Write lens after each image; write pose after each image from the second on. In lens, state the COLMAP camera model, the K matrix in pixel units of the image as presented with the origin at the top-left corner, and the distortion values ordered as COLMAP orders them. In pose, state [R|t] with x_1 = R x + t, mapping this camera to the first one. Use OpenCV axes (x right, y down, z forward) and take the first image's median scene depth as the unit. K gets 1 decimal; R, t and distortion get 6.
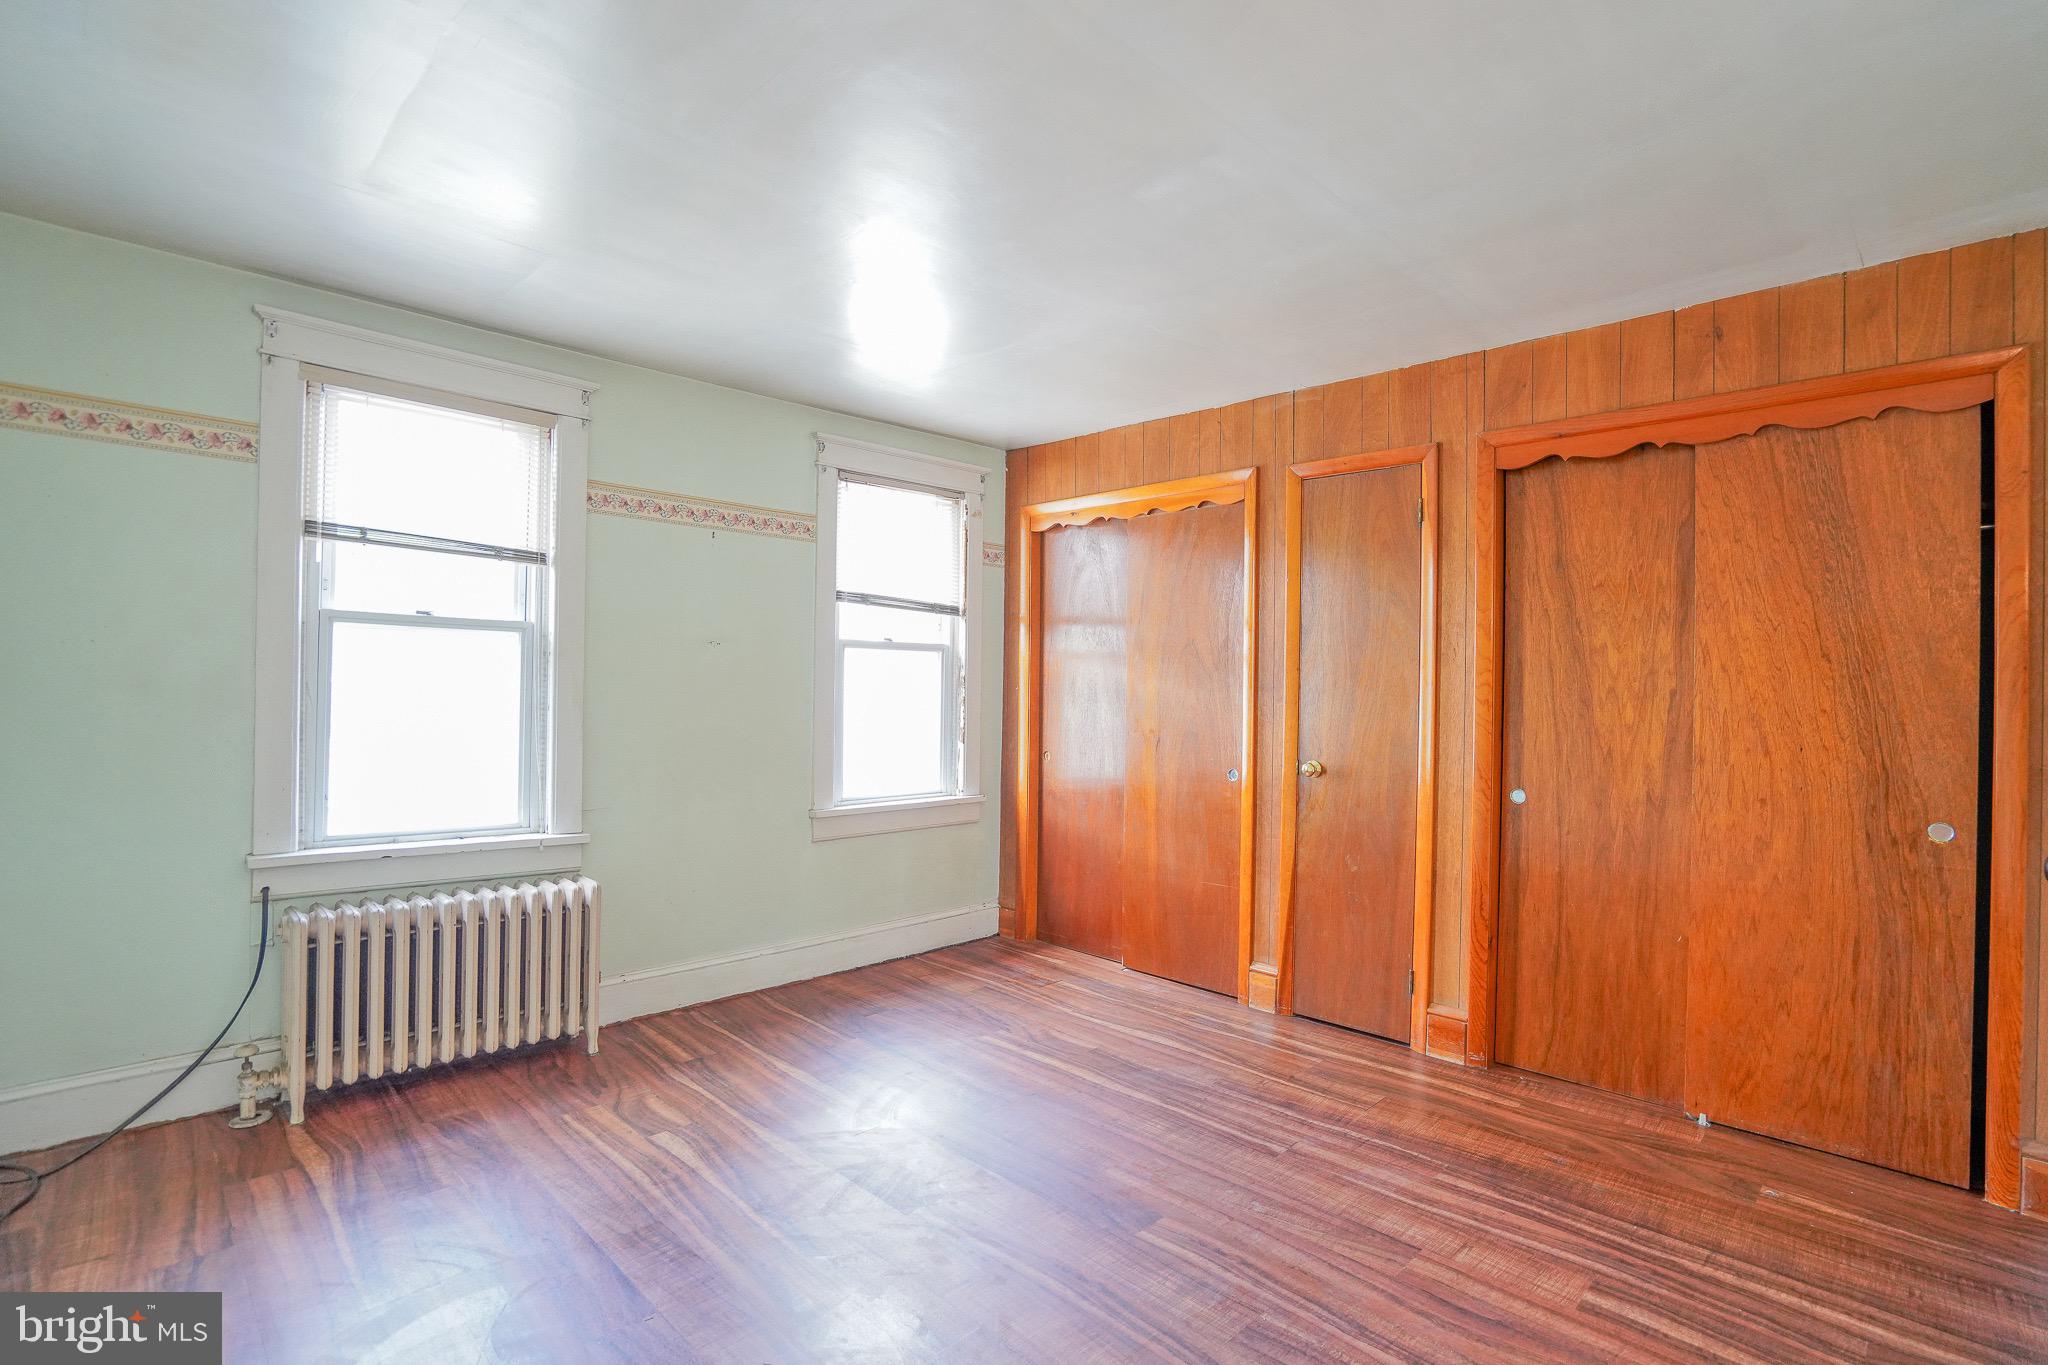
lens RADIAL K [[966.1, 0, 1013.3], [0, 966.1, 675.5], [0, 0, 1]] dist [-0.051412, 0.017279]
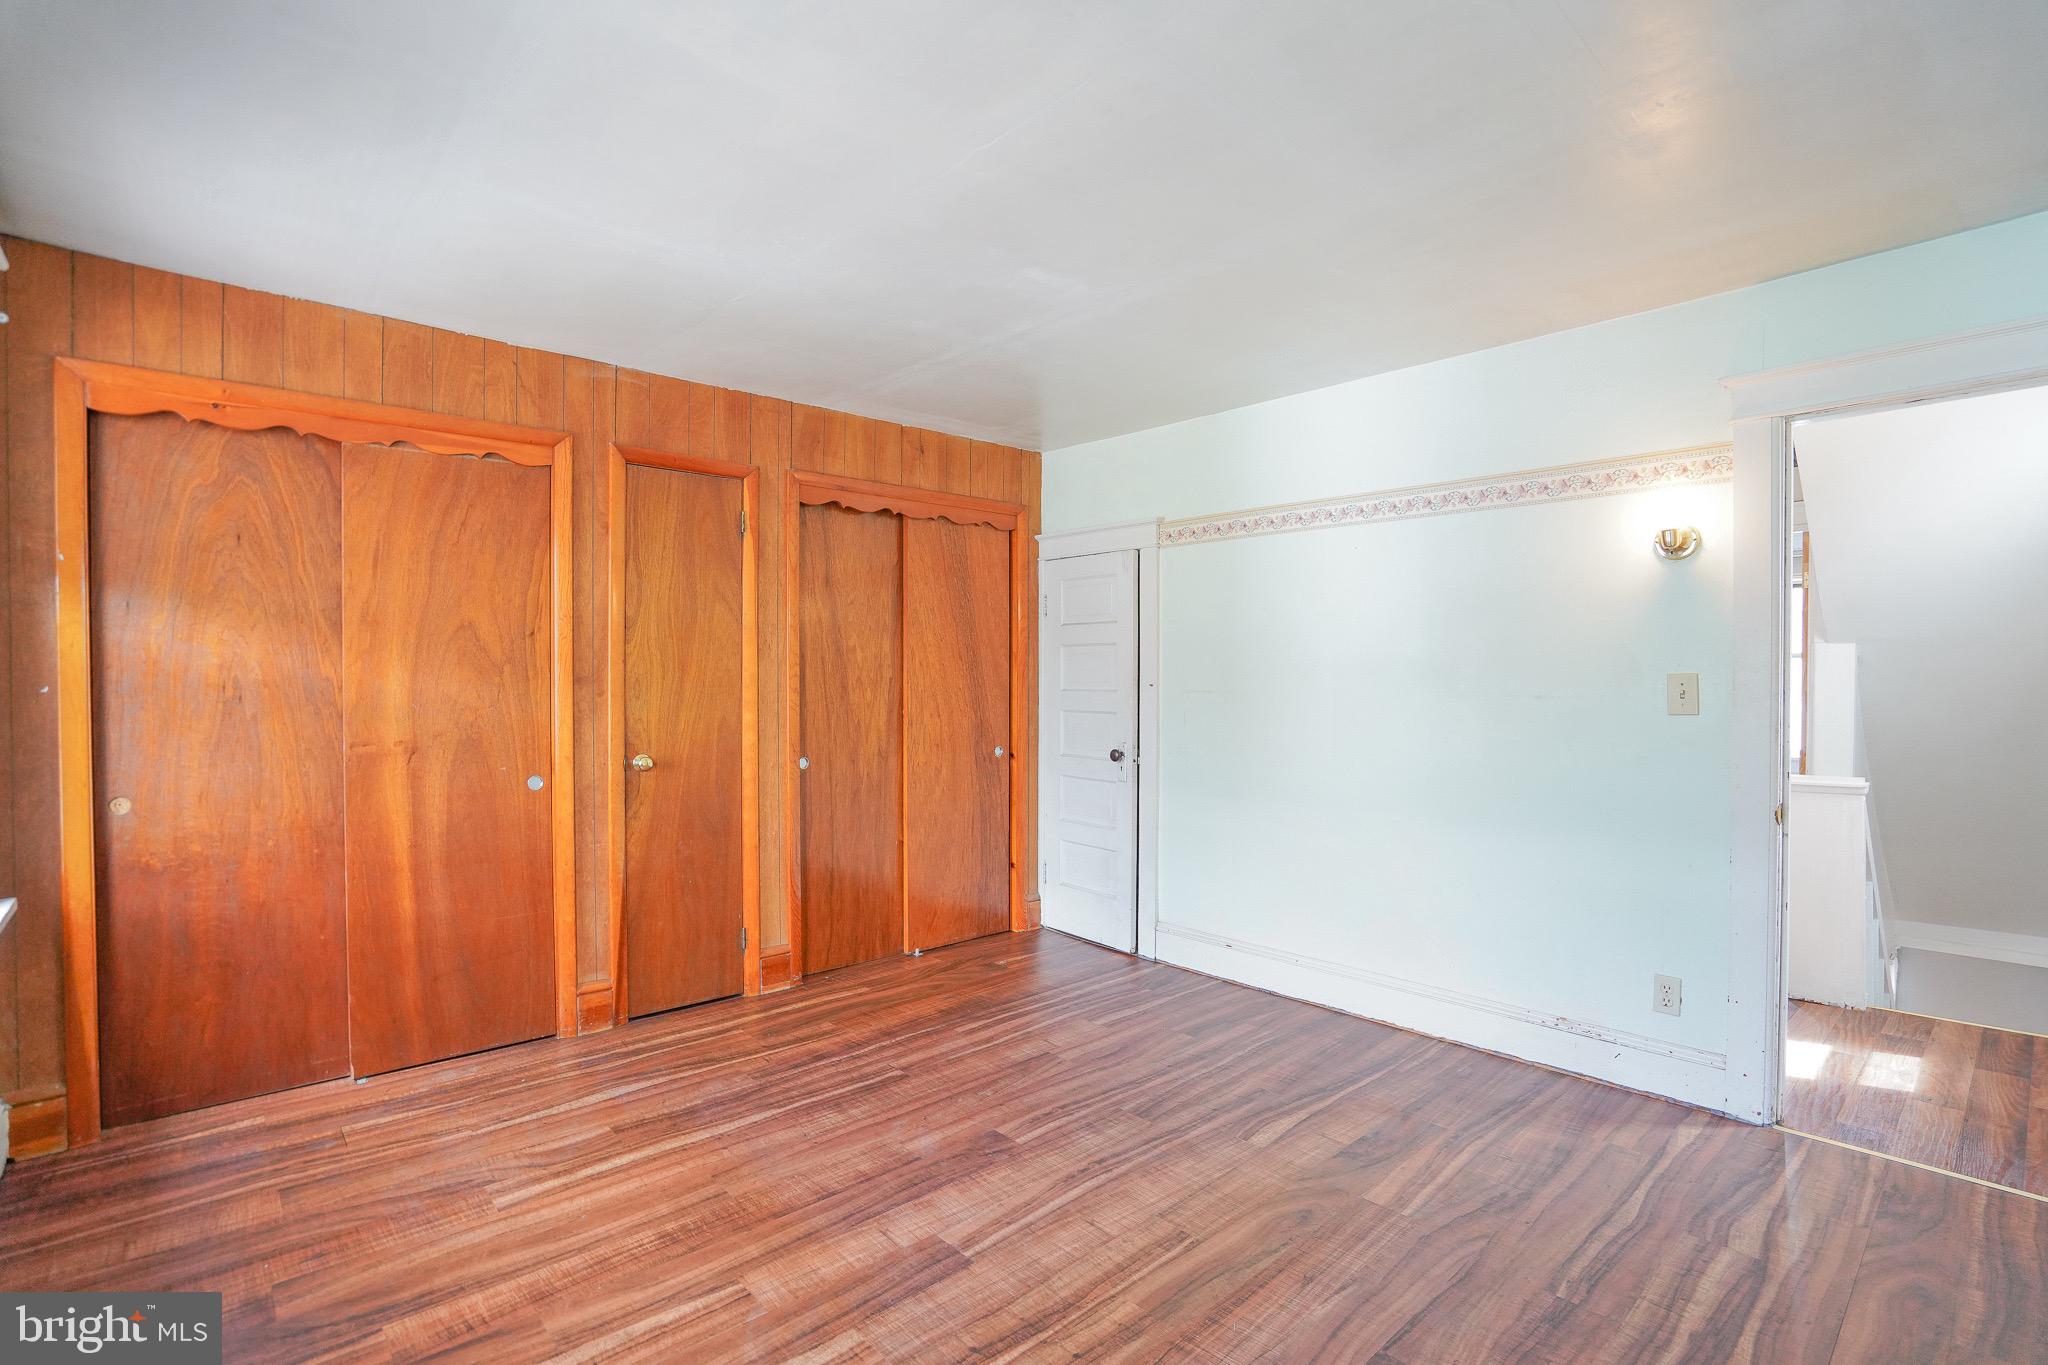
lens RADIAL K [[966.1, 0, 1016.9], [0, 966.1, 674.4], [0, 0, 1]] dist [-0.051412, 0.017279]
pose [[0.055961, -0.018789, 0.998256, -0.771737], [-0.014056, 0.999709, 0.019604, -0.021851], [-0.998334, -0.015128, 0.055680, 0.681034]]
